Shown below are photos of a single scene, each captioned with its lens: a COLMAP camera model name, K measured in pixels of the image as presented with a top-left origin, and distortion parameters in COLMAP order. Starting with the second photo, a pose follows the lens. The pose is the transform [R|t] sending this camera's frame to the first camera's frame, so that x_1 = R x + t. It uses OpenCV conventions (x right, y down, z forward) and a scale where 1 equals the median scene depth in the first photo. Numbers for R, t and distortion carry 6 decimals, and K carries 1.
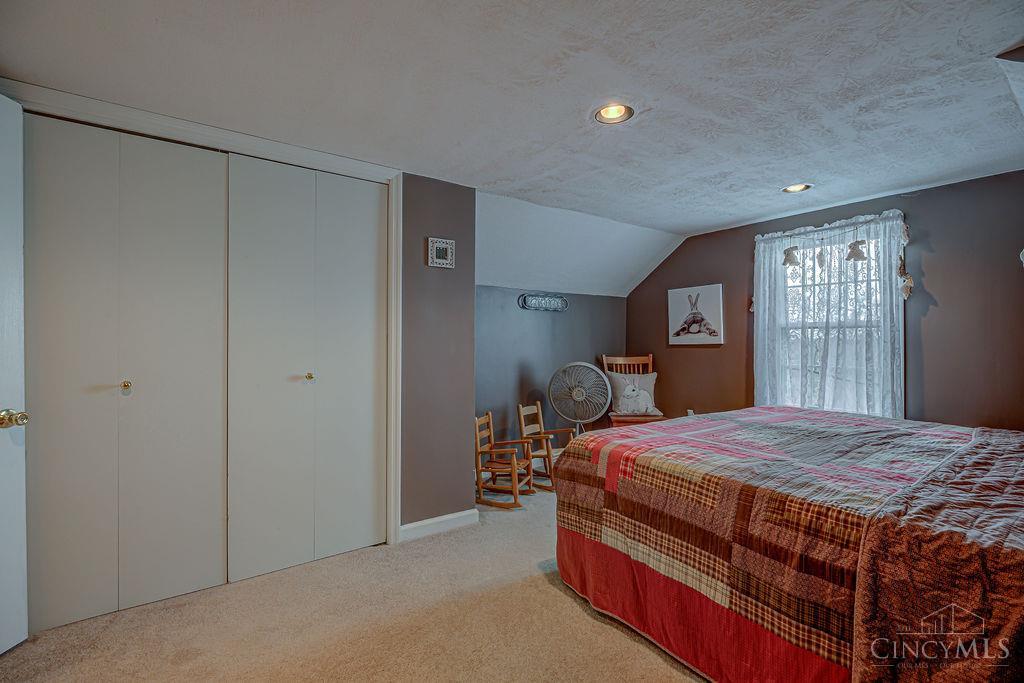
lens RADIAL K [[474.7, 0, 513.3], [0, 474.7, 343.5], [0, 0, 1]] dist [-0.003592, -0.000759]
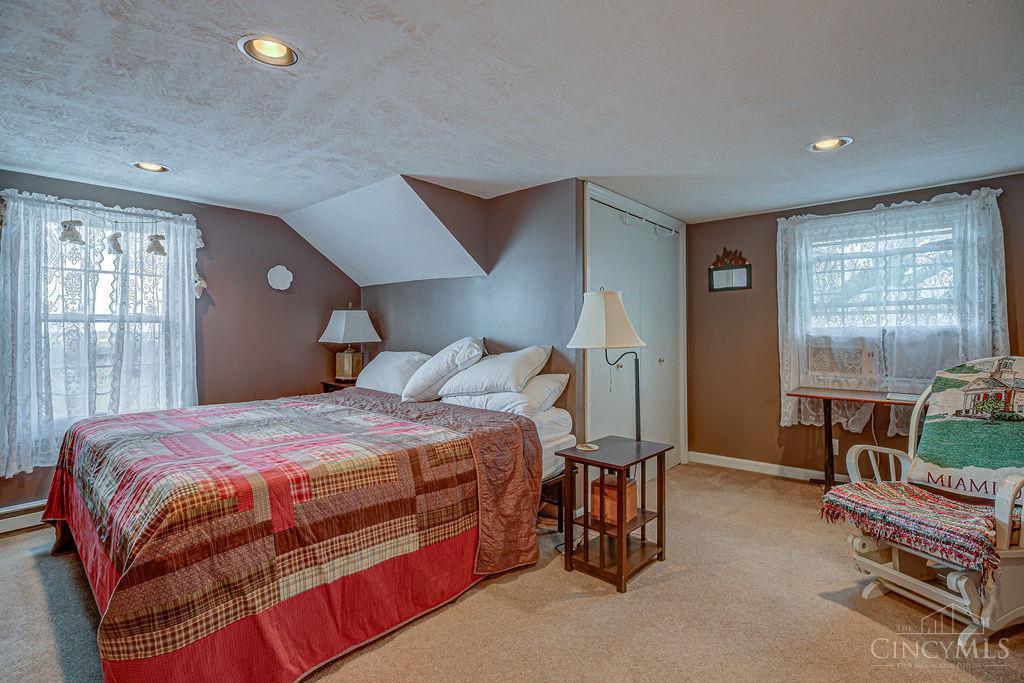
lens RADIAL K [[474.7, 0, 516.7], [0, 474.7, 326.7], [0, 0, 1]] dist [-0.003592, -0.000759]
pose [[-0.226319, 0.008258, 0.974018, -0.534655], [0.009279, 0.999937, -0.006321, -0.014933], [-0.974009, 0.007608, -0.226381, 0.652493]]
